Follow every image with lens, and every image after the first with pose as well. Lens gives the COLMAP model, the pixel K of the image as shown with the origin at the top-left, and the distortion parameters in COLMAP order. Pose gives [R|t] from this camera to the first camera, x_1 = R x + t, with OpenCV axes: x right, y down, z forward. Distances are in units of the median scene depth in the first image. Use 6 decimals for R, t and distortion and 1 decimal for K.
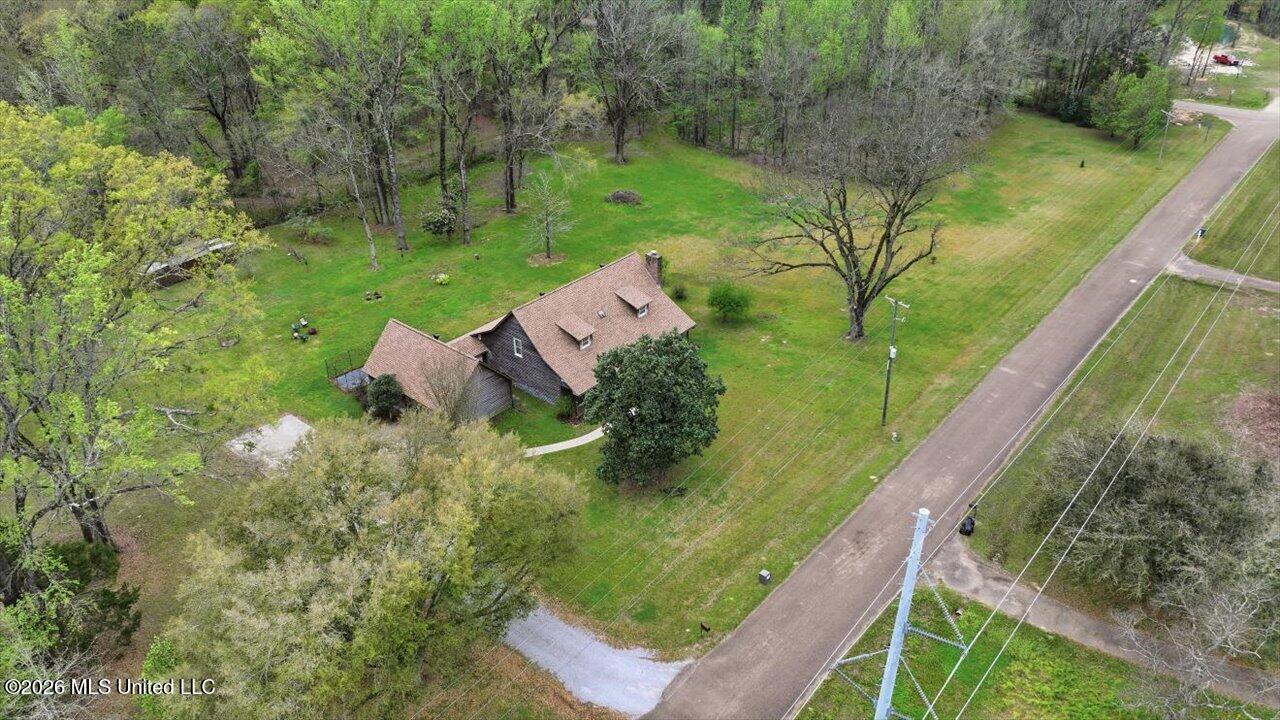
lens RADIAL K [[880.4, 0, 639.9], [0, 880.4, 364.5], [0, 0, 1]] dist [-0.003548, 0.008519]
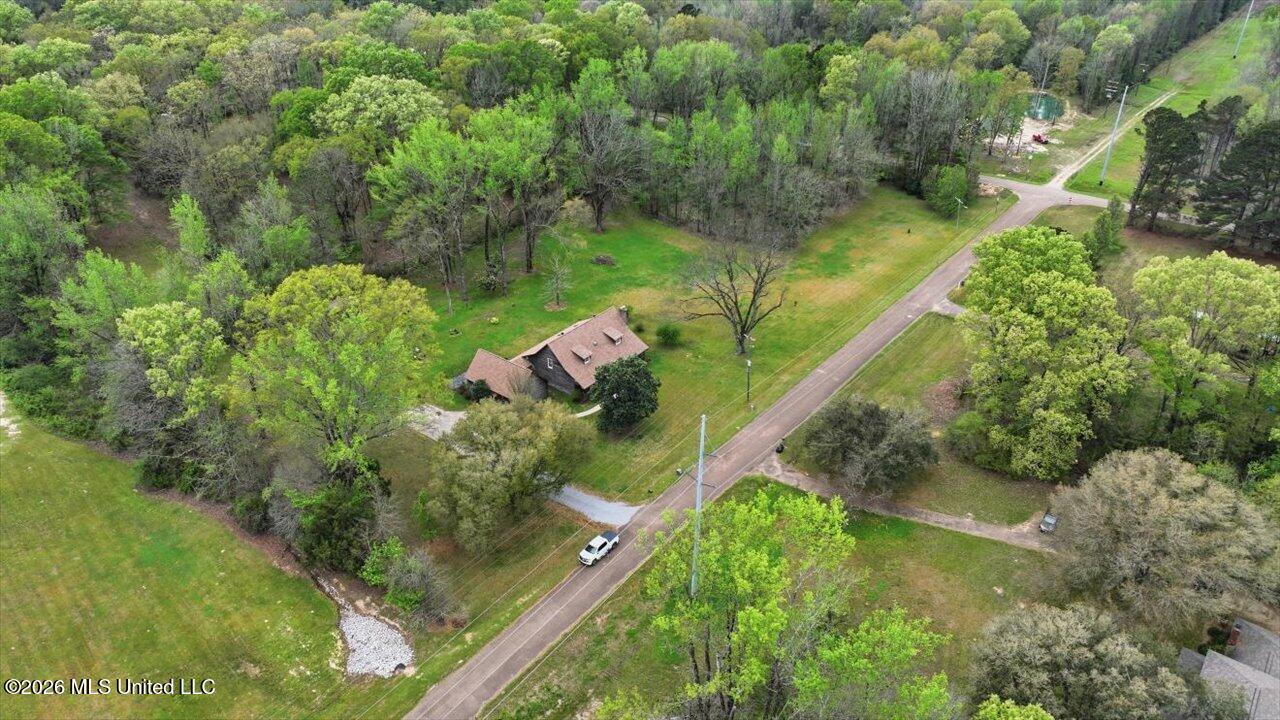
lens RADIAL K [[880.4, 0, 637.6], [0, 880.4, 362.7], [0, 0, 1]] dist [-0.003548, 0.008519]
pose [[0.999390, -0.016459, 0.030788, -0.012283], [0.016574, 0.999857, -0.003473, -0.010091], [-0.030727, 0.003981, 0.999520, -0.738750]]
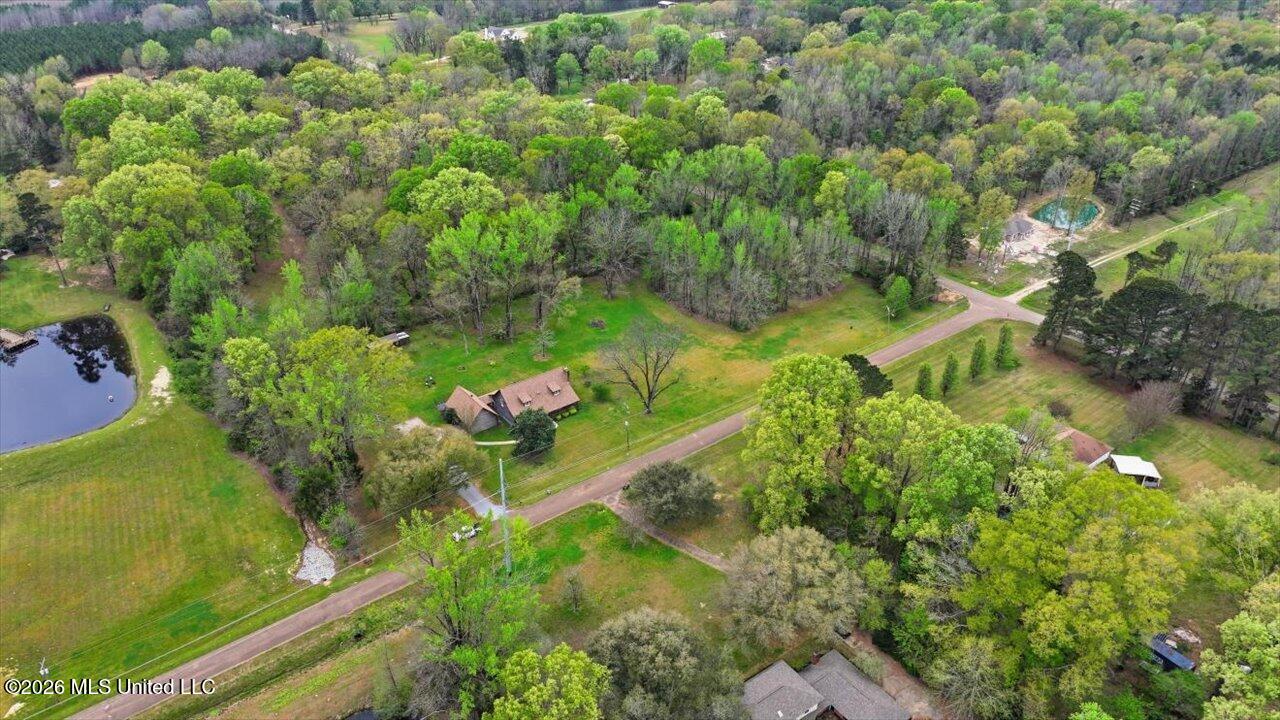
lens RADIAL K [[880.4, 0, 642.5], [0, 880.4, 357.0], [0, 0, 1]] dist [-0.003548, 0.008519]
pose [[0.975835, 0.110781, -0.188346, 0.662632], [-0.113766, 0.993495, -0.005082, -0.167554], [0.186557, 0.026387, 0.982090, -1.323256]]
